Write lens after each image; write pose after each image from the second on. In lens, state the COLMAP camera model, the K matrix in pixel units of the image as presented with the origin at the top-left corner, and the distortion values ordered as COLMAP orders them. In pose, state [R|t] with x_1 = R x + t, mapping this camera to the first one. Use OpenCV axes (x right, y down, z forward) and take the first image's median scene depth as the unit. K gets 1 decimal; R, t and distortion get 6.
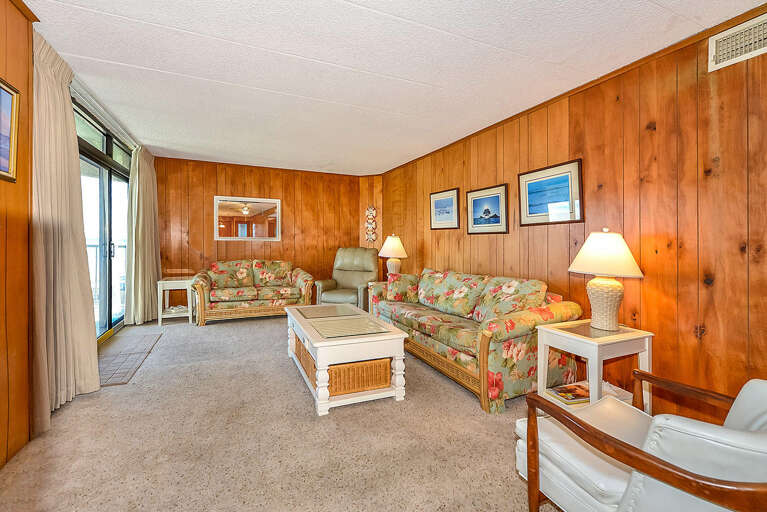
lens RADIAL K [[319.3, 0, 382.6], [0, 319.3, 244.9], [0, 0, 1]] dist [-0.001092, -0.000463]
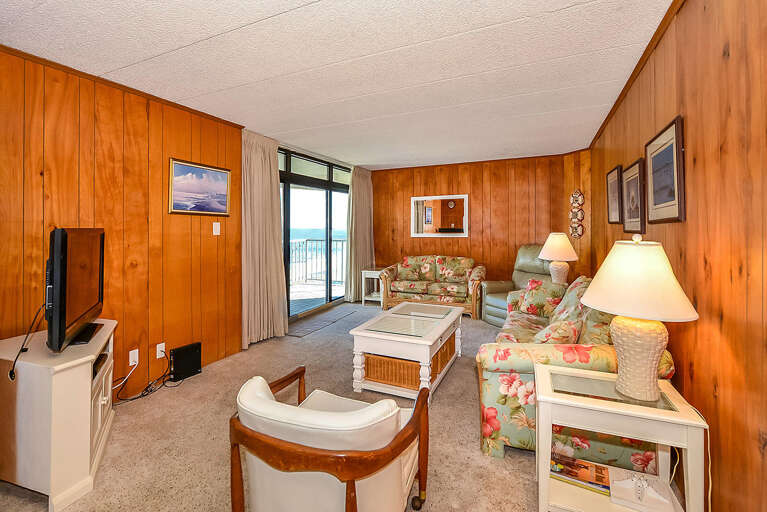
lens RADIAL K [[360.5, 0, 368.9], [0, 360.5, 232.6], [0, 0, 1]] dist [-0.004129, -0.000684]
pose [[0.668719, -0.012807, -0.743405, 0.357446], [0.010239, 0.999915, -0.008015, -0.023852], [0.743445, -0.002251, 0.668794, 0.051961]]
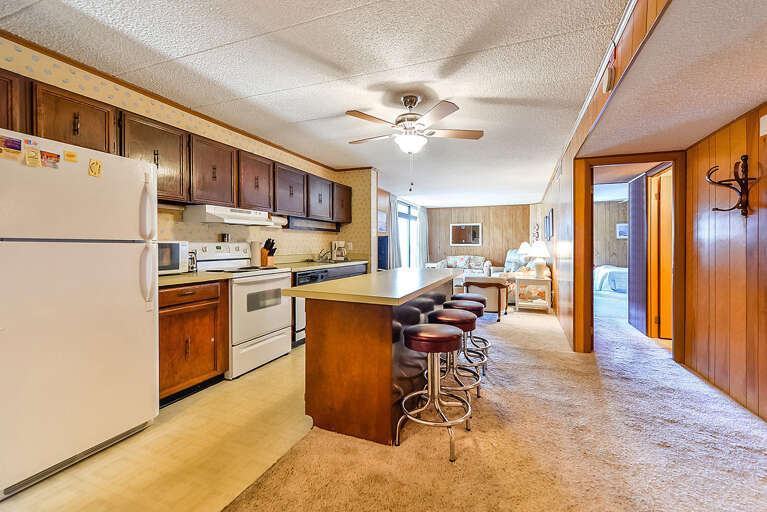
lens RADIAL K [[319.3, 0, 403.1], [0, 319.3, 245.7], [0, 0, 1]] dist [-0.001092, -0.000463]
pose [[0.743778, -0.000932, -0.668426, 0.693233], [-0.001012, 0.999996, -0.002520, -0.008401], [0.668426, 0.002551, 0.743774, -0.797974]]
